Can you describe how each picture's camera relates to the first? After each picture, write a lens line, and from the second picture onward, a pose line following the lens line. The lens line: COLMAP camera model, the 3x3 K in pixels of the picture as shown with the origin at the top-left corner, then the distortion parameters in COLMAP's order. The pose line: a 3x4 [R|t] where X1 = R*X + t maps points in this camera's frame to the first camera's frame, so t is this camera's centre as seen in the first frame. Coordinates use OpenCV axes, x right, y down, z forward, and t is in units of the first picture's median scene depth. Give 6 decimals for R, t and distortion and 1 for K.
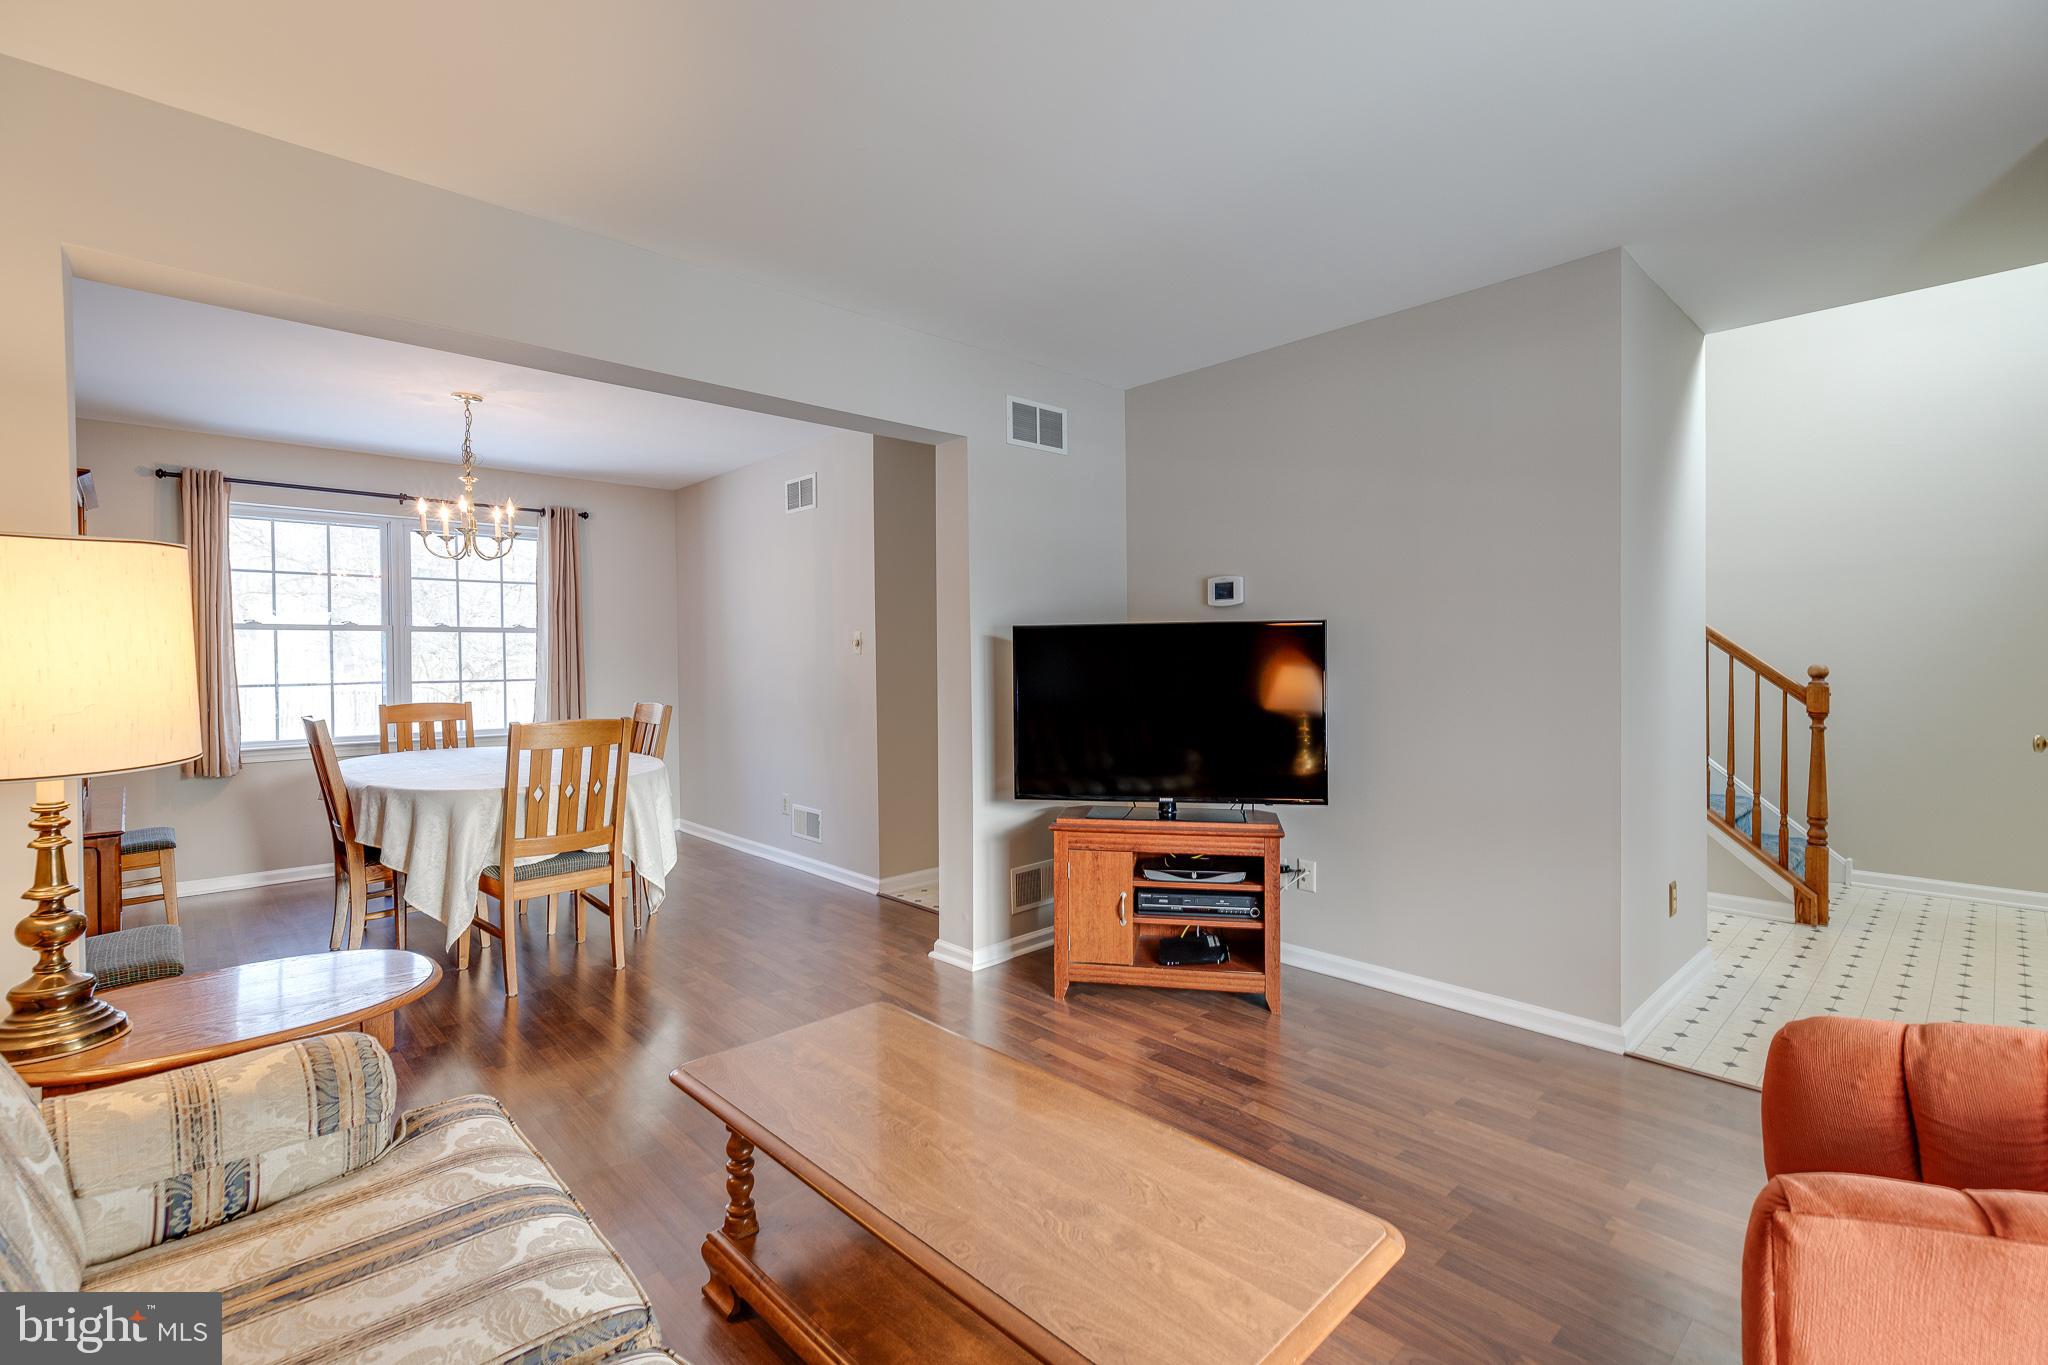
lens RADIAL K [[918.1, 0, 1023.7], [0, 918.1, 661.8], [0, 0, 1]] dist [0.000681, -0.000178]
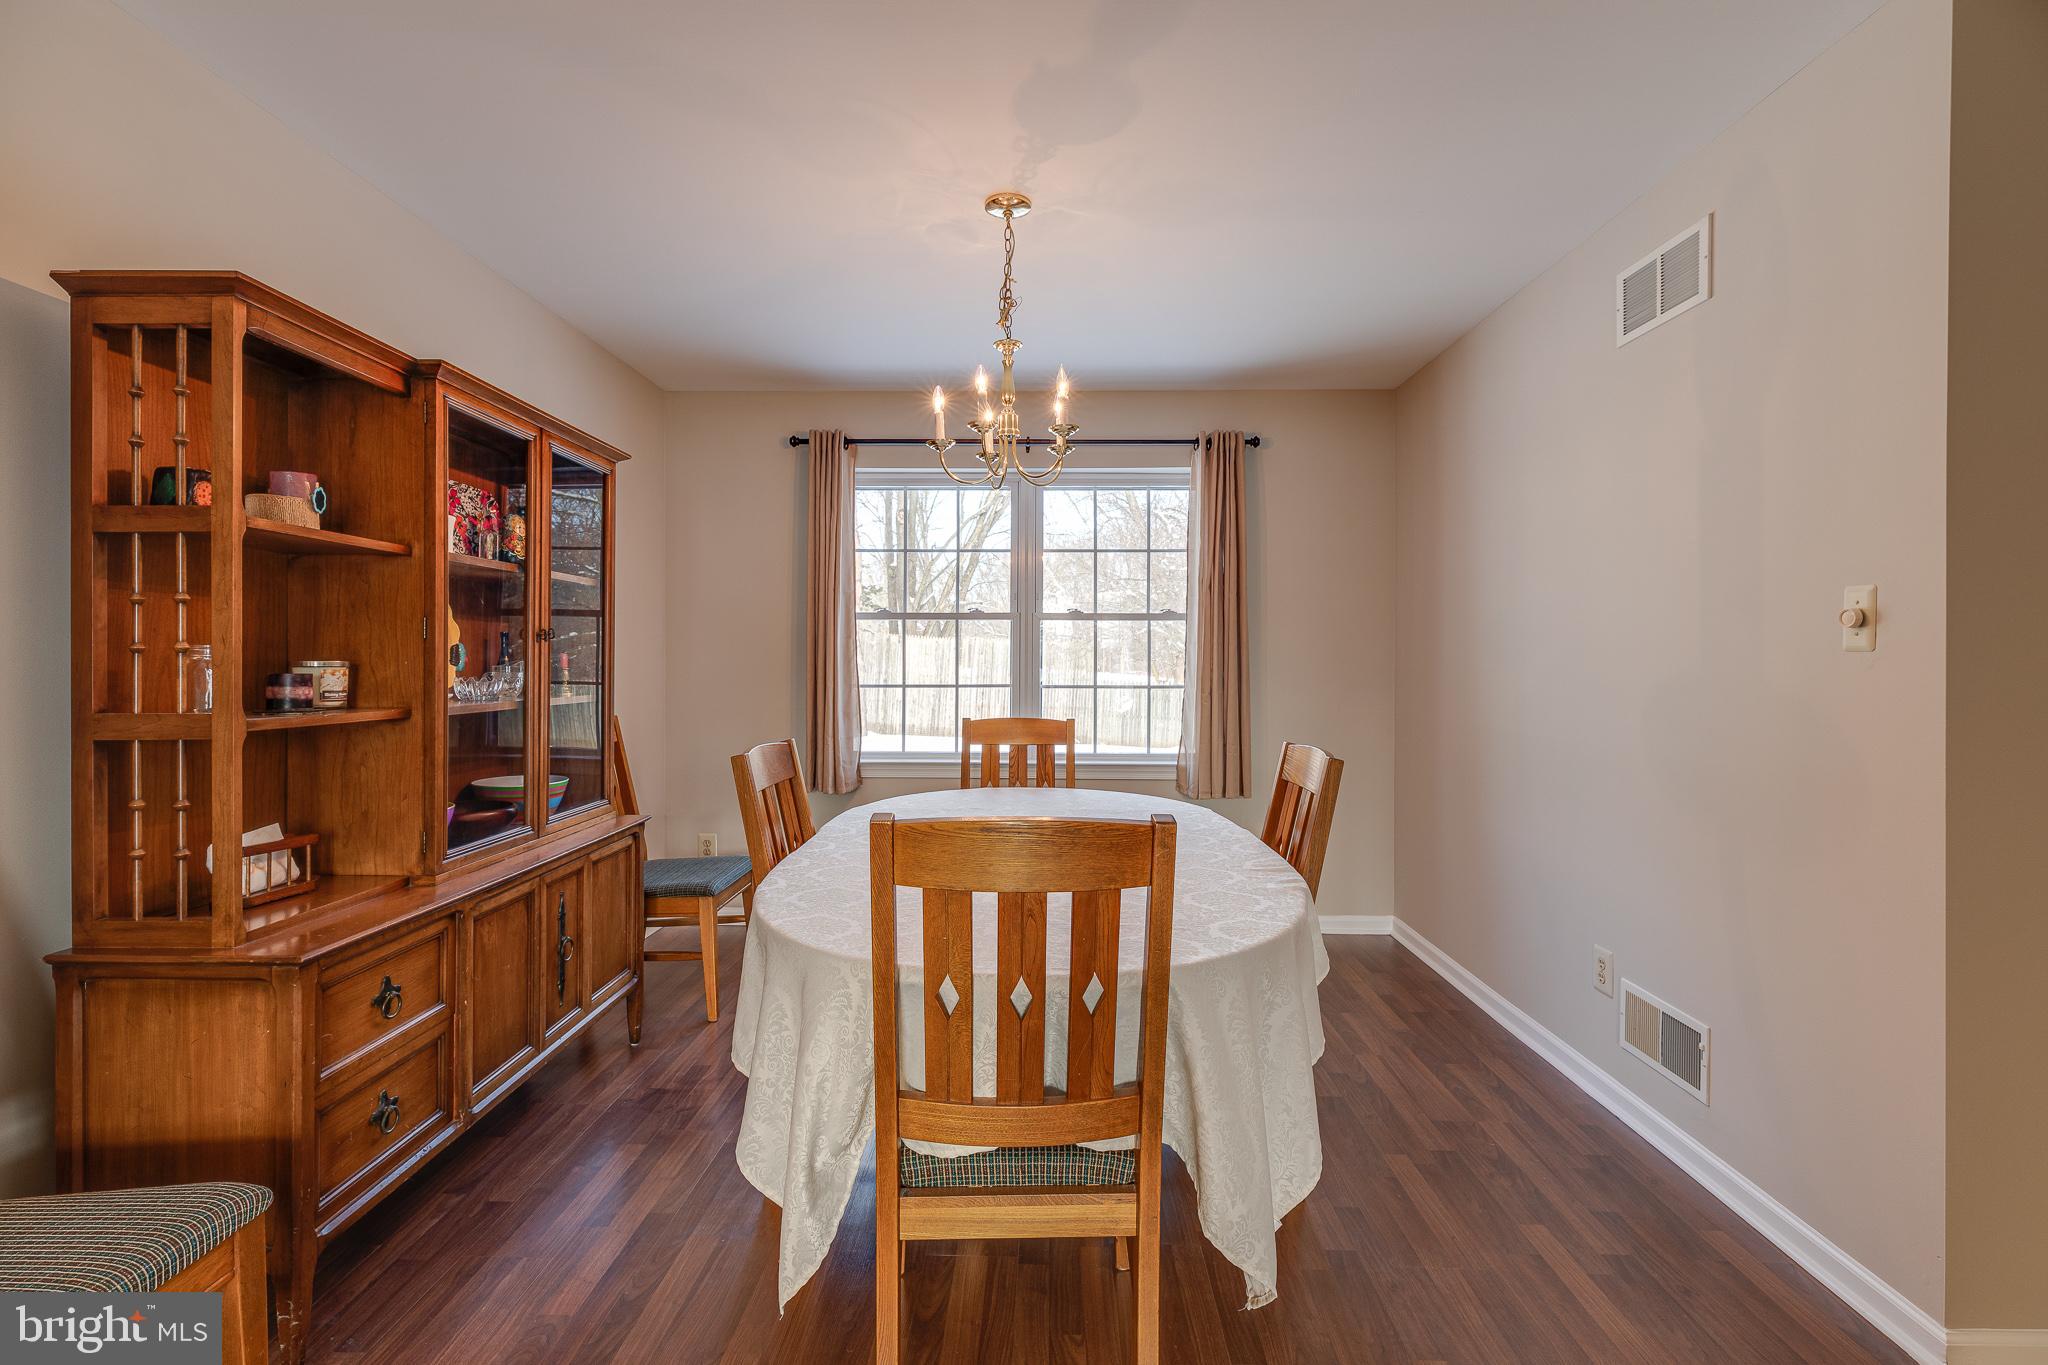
lens RADIAL K [[918.1, 0, 1023.7], [0, 918.1, 661.8], [0, 0, 1]] dist [0.000681, -0.000178]
pose [[0.712712, 0.012215, -0.701350, -0.155223], [-0.014559, 0.999891, 0.002619, -0.000087], [0.701305, 0.008344, 0.712812, 0.493508]]
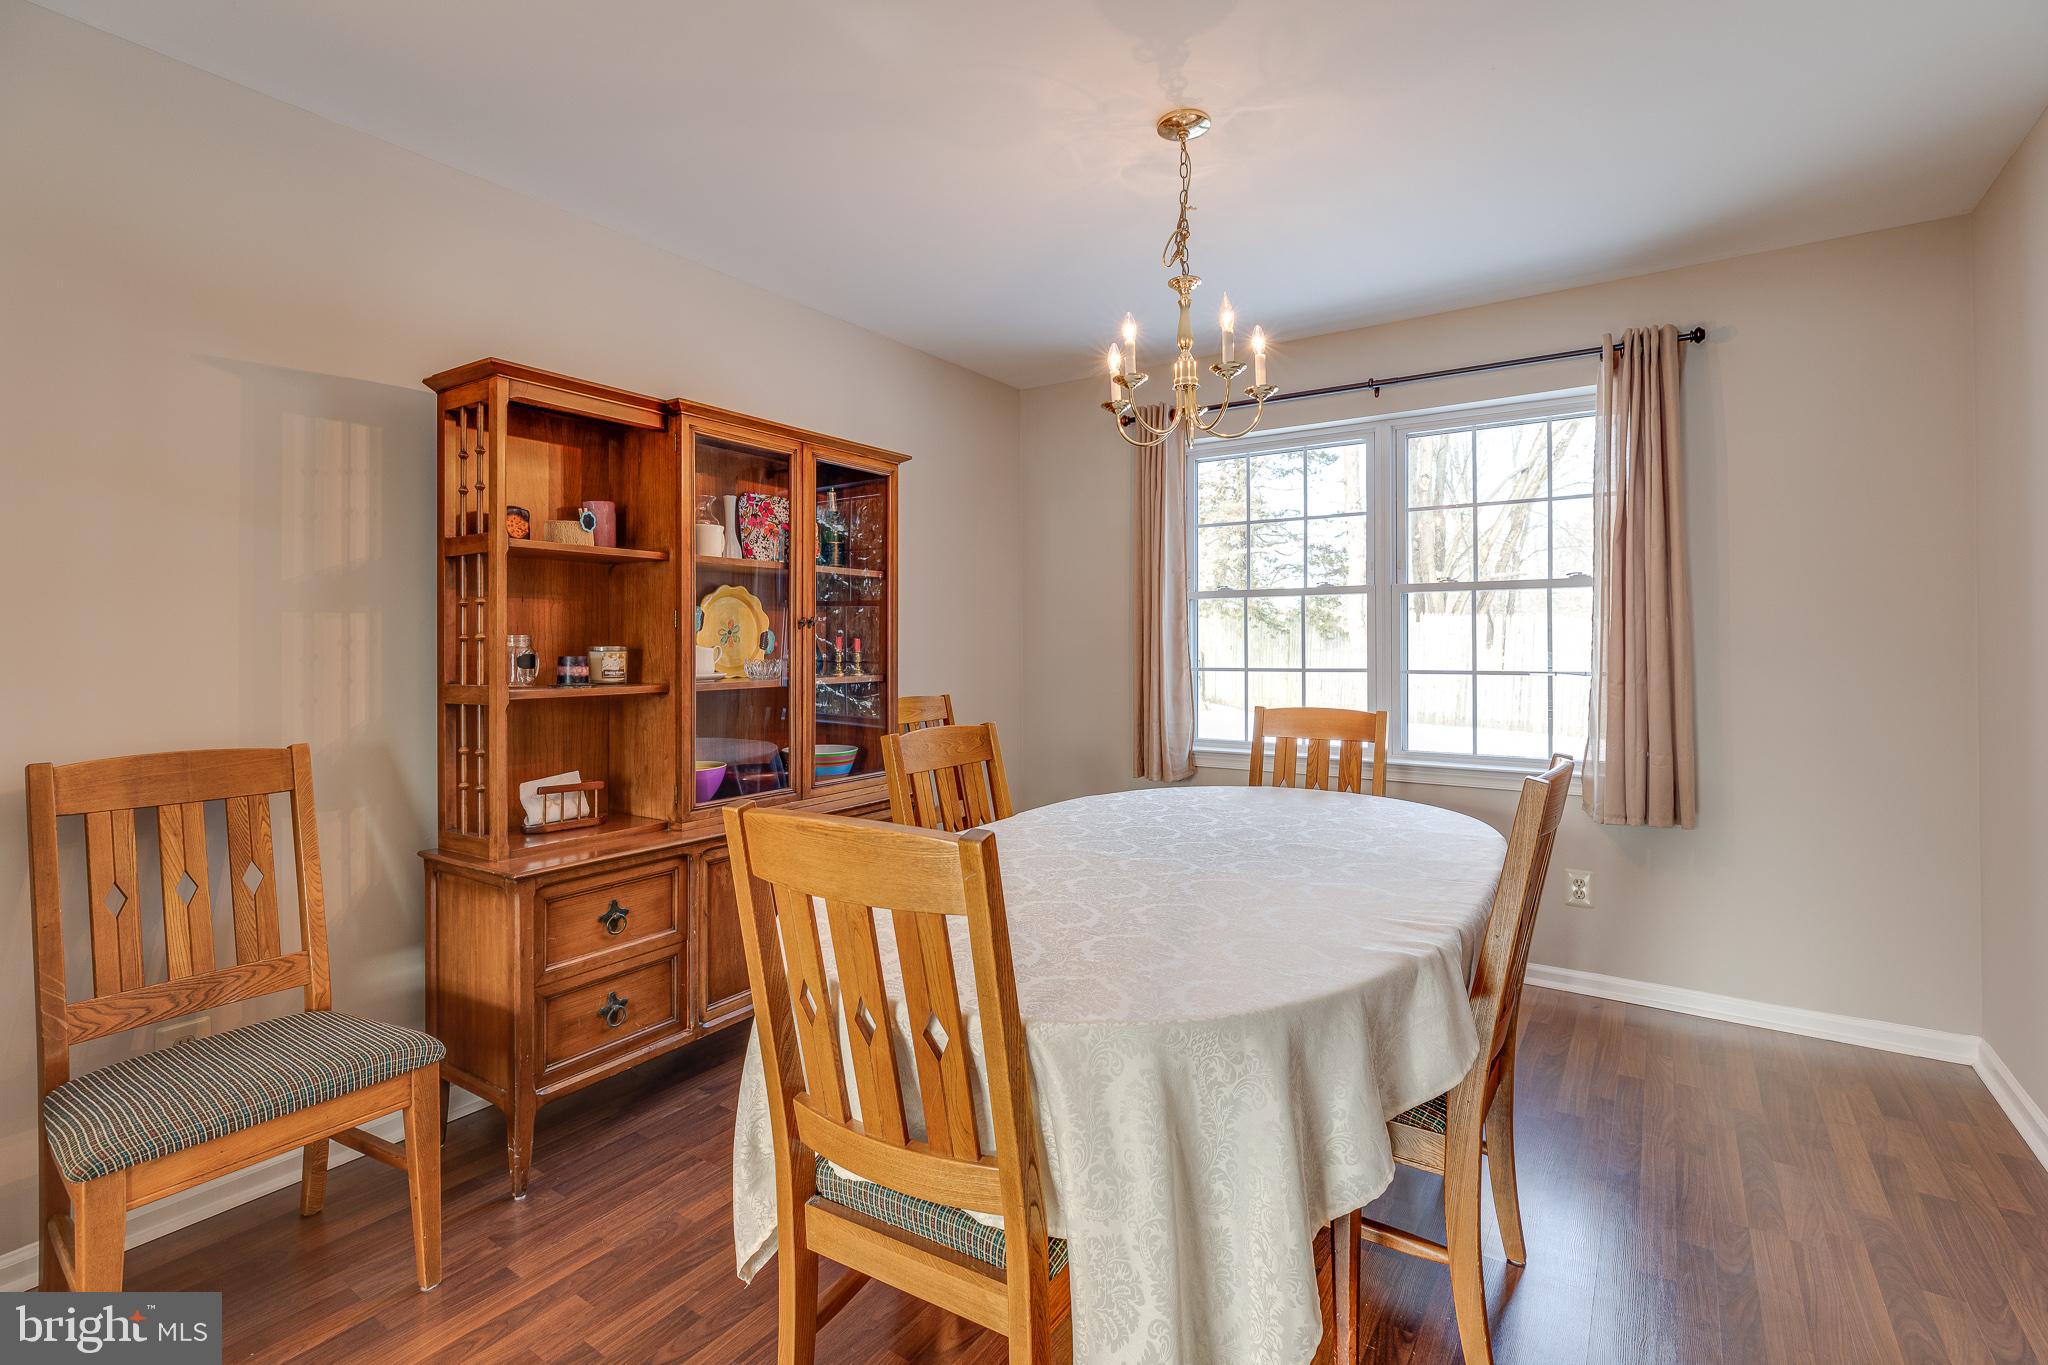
lens RADIAL K [[927.3, 0, 1033.3], [0, 927.3, 635.8], [0, 0, 1]] dist [0.004809, 0.000402]
pose [[0.229847, 0.001105, -0.973226, -0.099193], [-0.004962, 0.999988, -0.000037, -0.001857], [0.973214, 0.004838, 0.229850, 0.662462]]
